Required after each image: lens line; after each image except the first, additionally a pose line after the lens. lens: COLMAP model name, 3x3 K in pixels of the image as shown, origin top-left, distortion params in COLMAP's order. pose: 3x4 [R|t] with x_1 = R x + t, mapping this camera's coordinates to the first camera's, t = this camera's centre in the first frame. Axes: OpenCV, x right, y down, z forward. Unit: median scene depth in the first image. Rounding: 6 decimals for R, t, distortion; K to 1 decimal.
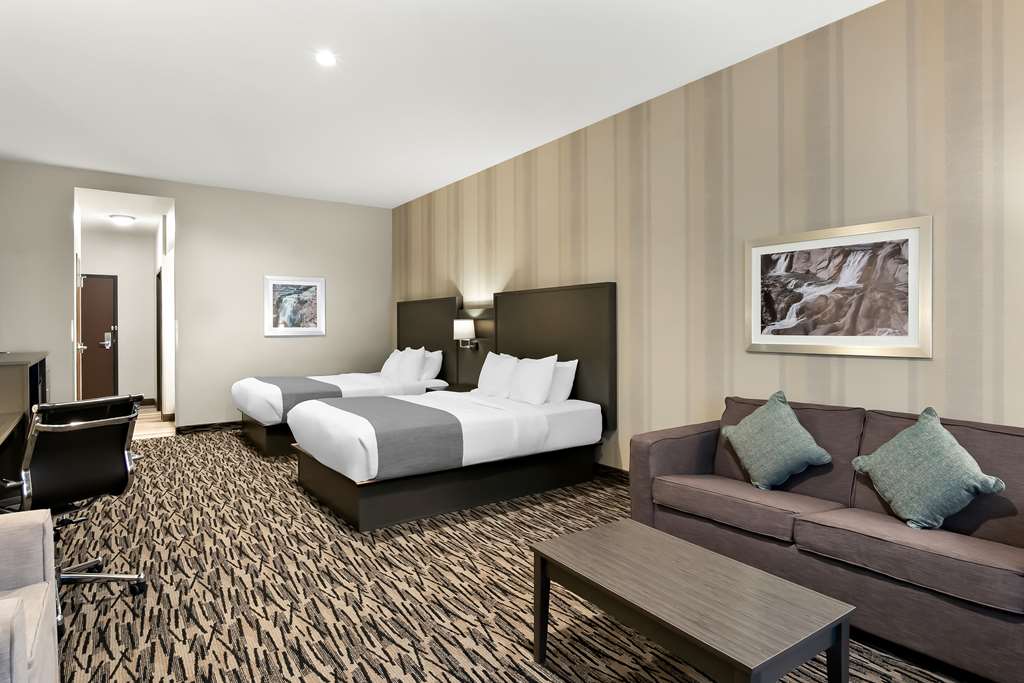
lens RADIAL K [[567.4, 0, 518.2], [0, 567.4, 326.6], [0, 0, 1]] dist [-0.010483, 0.004339]
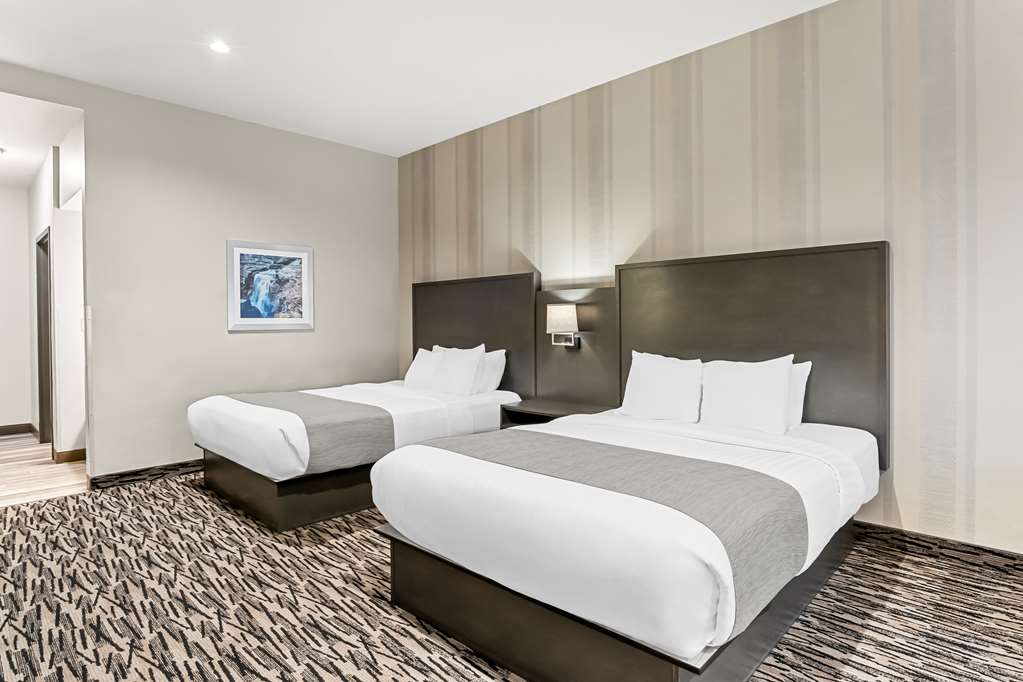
lens RADIAL K [[566.9, 0, 515.6], [0, 566.9, 322.7], [0, 0, 1]] dist [-0.010483, 0.004339]
pose [[0.984885, -0.006287, 0.173098, -0.245783], [0.005537, 0.999973, 0.004813, 0.005735], [-0.173124, -0.003781, 0.984893, 0.301139]]
